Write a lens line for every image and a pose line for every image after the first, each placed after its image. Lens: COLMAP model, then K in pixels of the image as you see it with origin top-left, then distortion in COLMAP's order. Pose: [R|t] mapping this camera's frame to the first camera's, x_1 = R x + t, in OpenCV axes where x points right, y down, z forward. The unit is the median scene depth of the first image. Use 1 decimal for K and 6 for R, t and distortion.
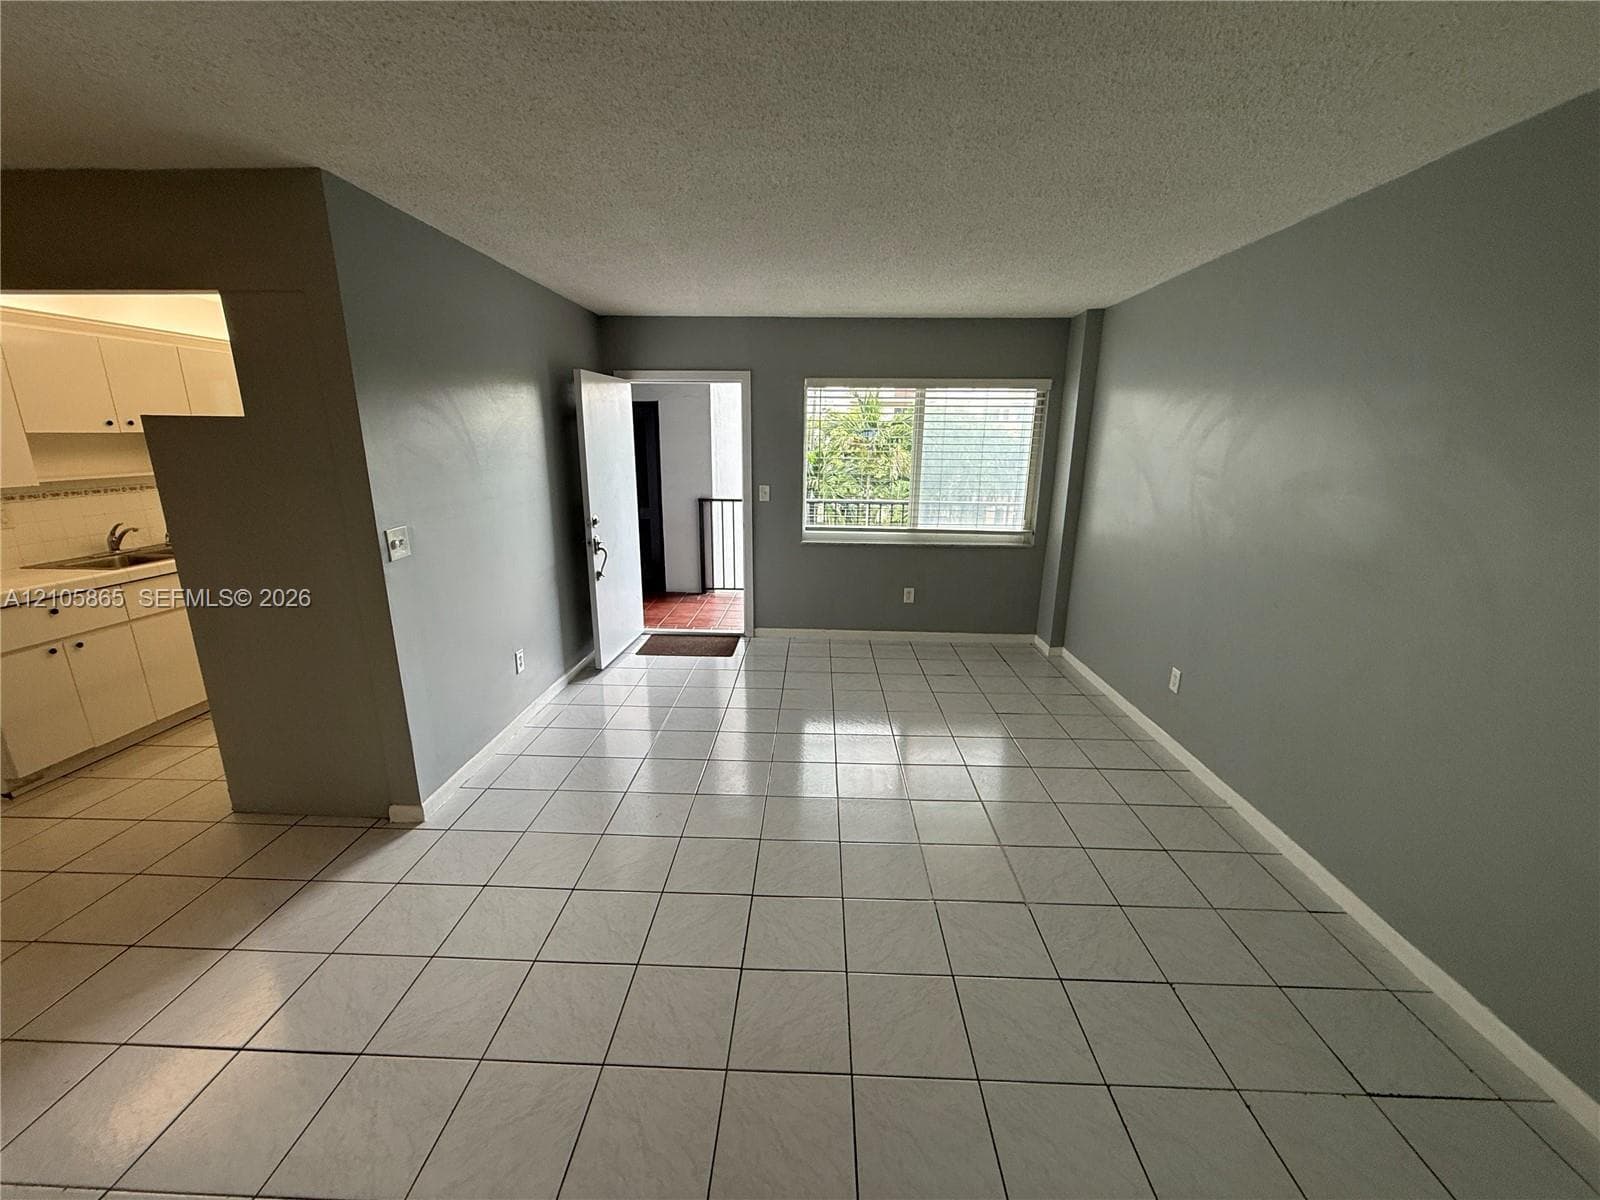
lens RADIAL K [[638.9, 0, 798.4], [0, 638.9, 600.8], [0, 0, 1]] dist [-0.000413, -0.001007]
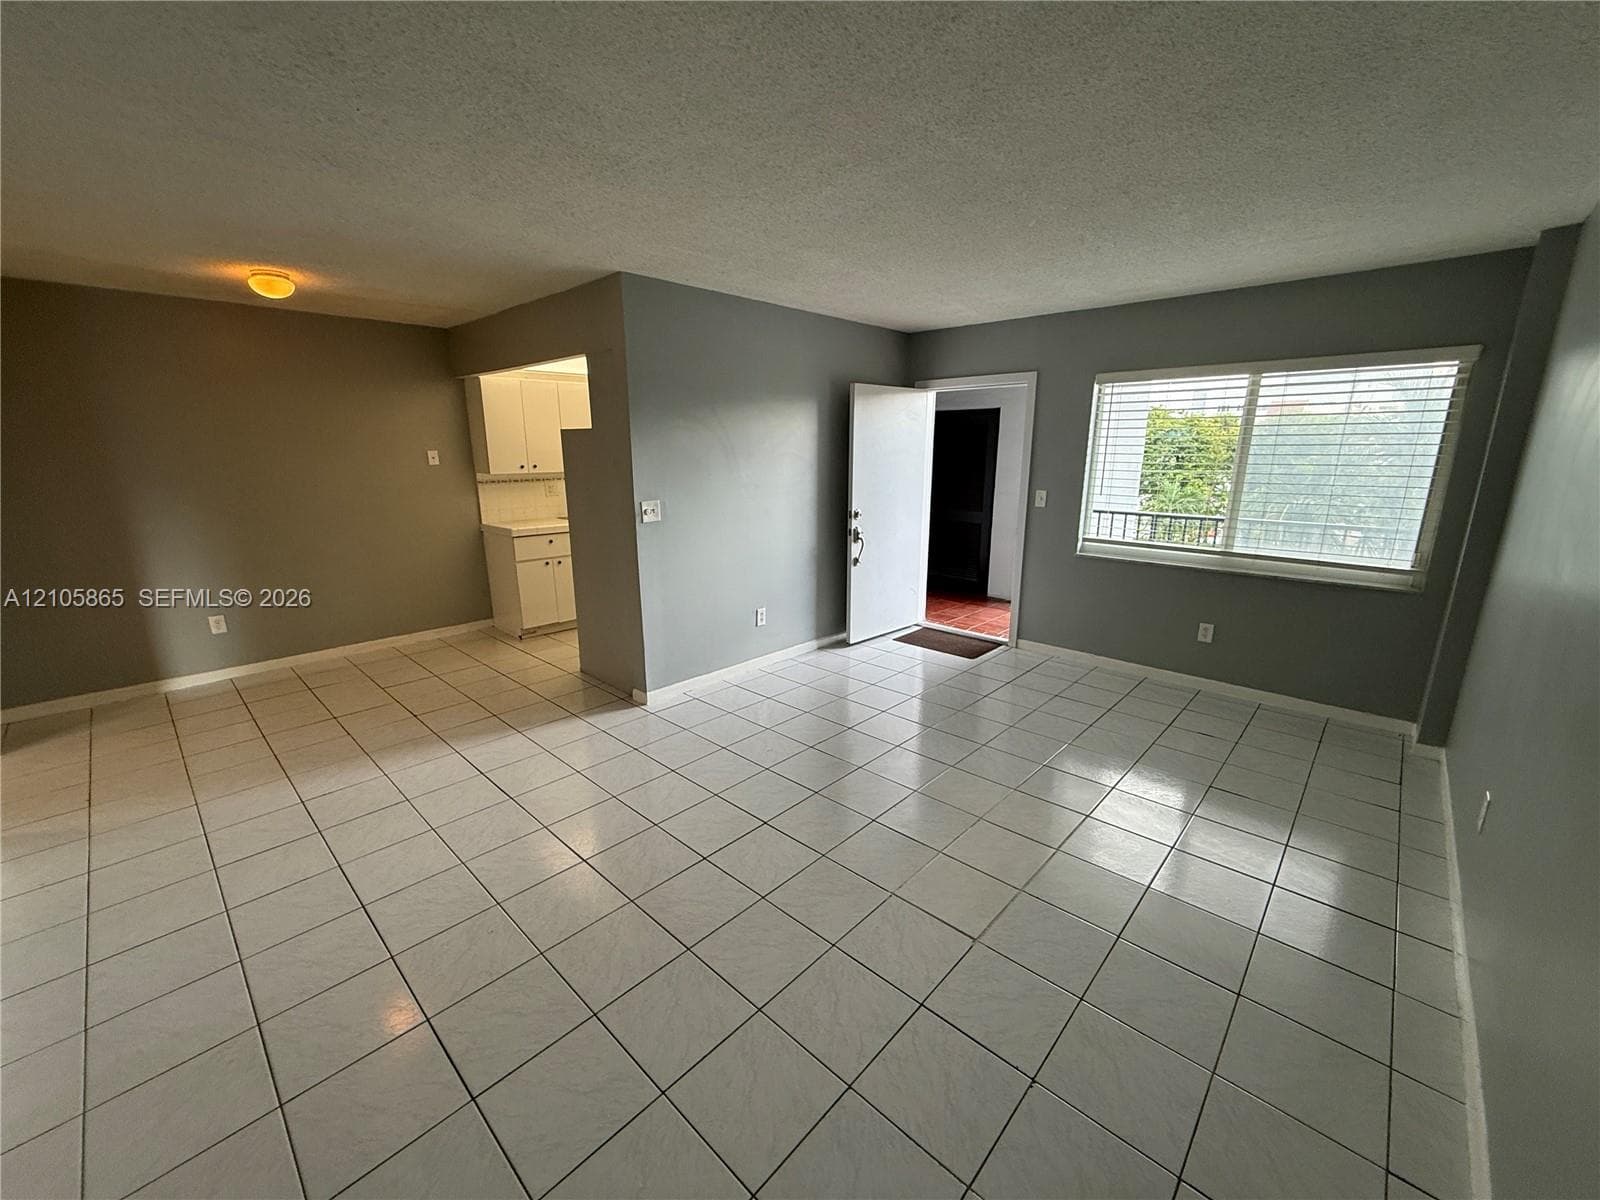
lens RADIAL K [[638.9, 0, 793.8], [0, 638.9, 598.4], [0, 0, 1]] dist [-0.000413, -0.001007]
pose [[0.748514, 0.142808, -0.647559, 0.309359], [-0.157381, 0.986892, 0.035725, 0.001732], [0.644172, 0.075173, 0.761178, 0.052120]]
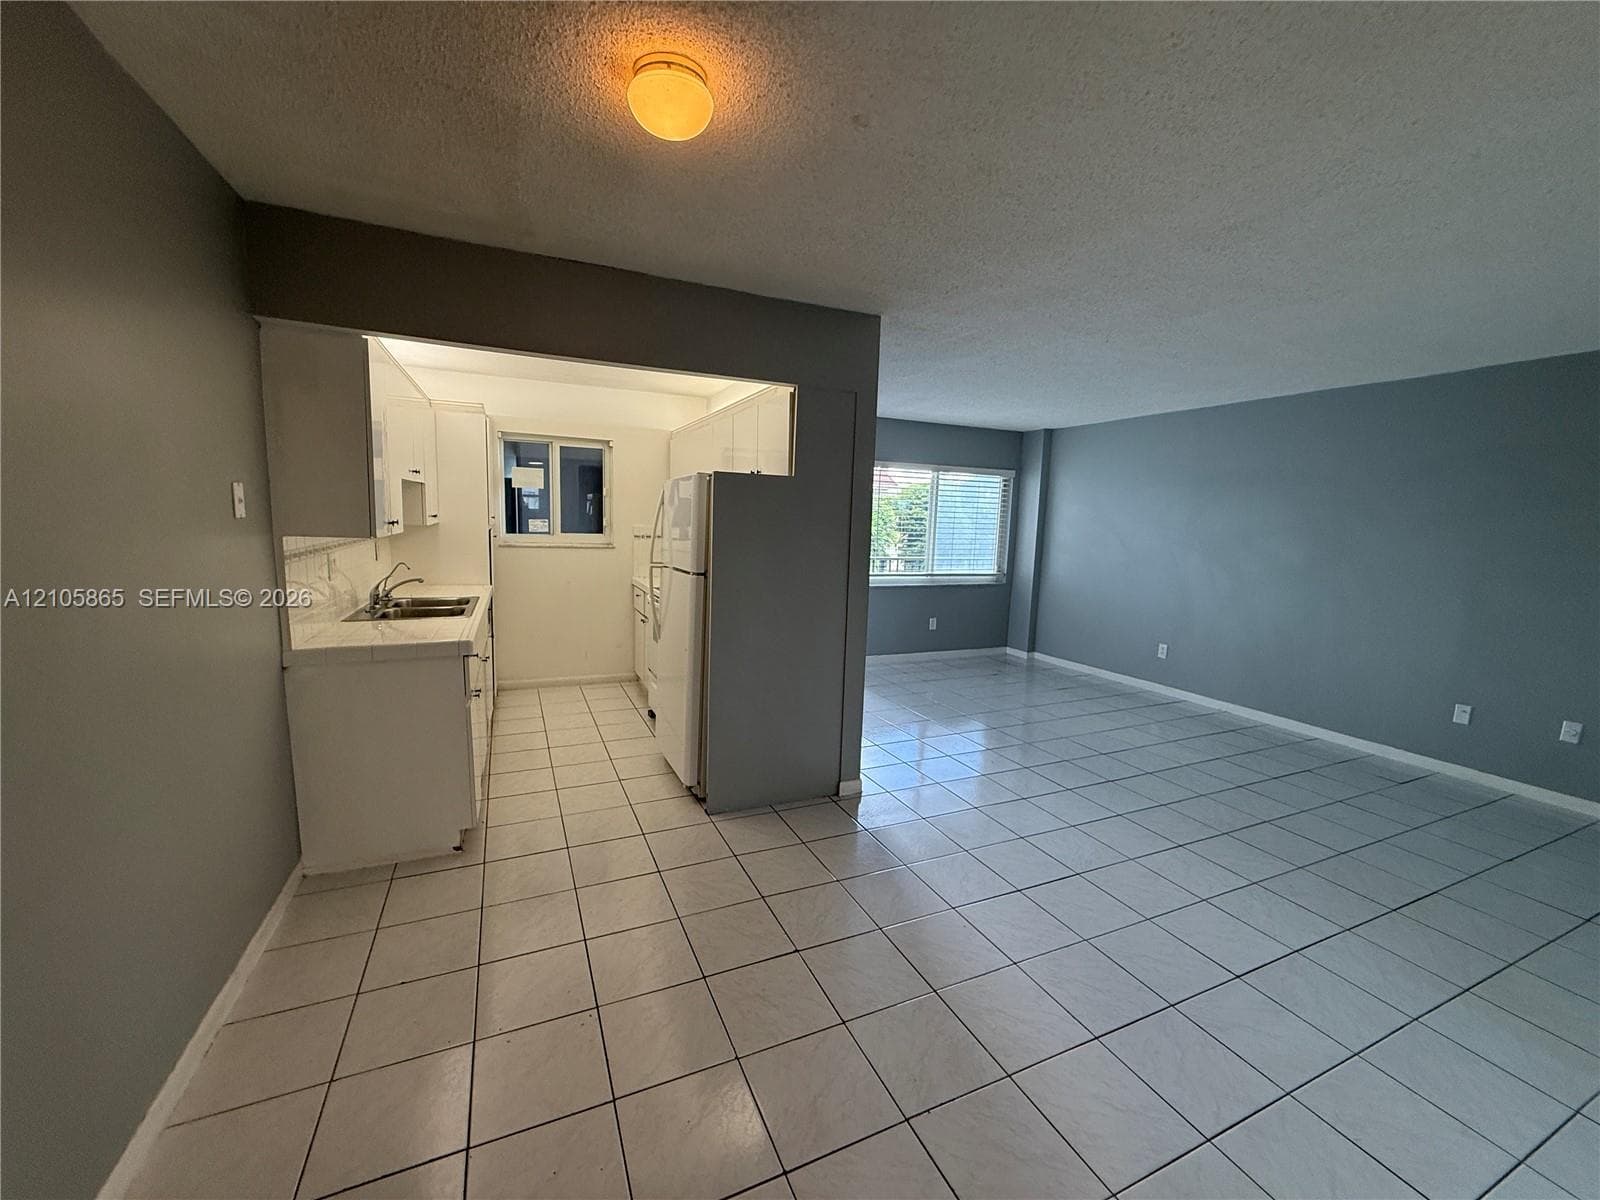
lens RADIAL K [[638.9, 0, 798.5], [0, 638.9, 598.1], [0, 0, 1]] dist [-0.000413, -0.001007]
pose [[0.898144, -0.040137, 0.437867, -0.675508], [0.090865, 0.991272, -0.095515, 0.040876], [-0.430211, 0.125573, 0.893952, -0.069006]]
